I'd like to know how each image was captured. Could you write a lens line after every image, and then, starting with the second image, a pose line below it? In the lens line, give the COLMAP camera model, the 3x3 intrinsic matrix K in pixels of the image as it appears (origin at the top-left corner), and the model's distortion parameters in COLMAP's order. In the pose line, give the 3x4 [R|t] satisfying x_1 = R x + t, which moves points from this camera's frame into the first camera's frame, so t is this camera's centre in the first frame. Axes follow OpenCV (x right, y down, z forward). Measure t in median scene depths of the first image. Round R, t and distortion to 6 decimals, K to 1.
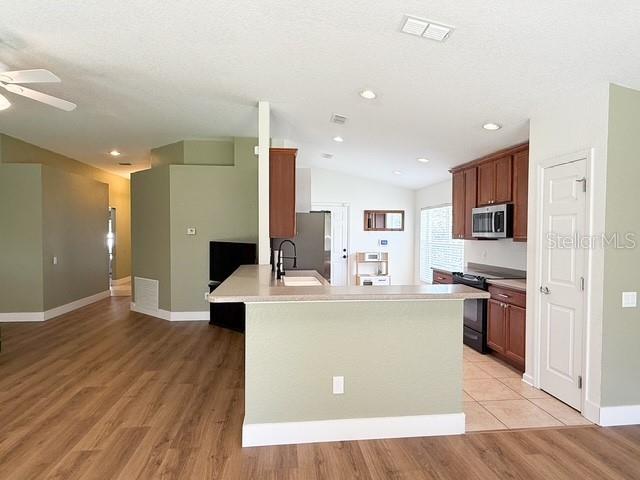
lens RADIAL K [[365.6, 0, 319.2], [0, 365.6, 241.2], [0, 0, 1]] dist [0.011750, 0.001698]
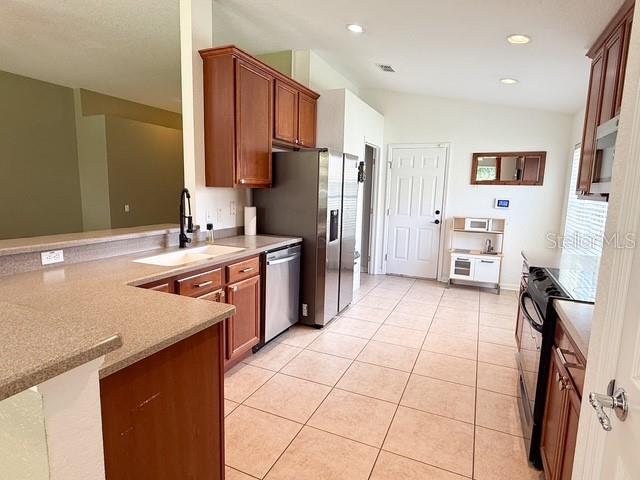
lens RADIAL K [[365.6, 0, 320.9], [0, 365.6, 239.9], [0, 0, 1]] dist [0.011750, 0.001698]
pose [[0.864670, 0.085985, -0.494926, 0.382608], [-0.027372, 0.991843, 0.124495, -0.007370], [0.501593, -0.094100, 0.859971, 0.482614]]
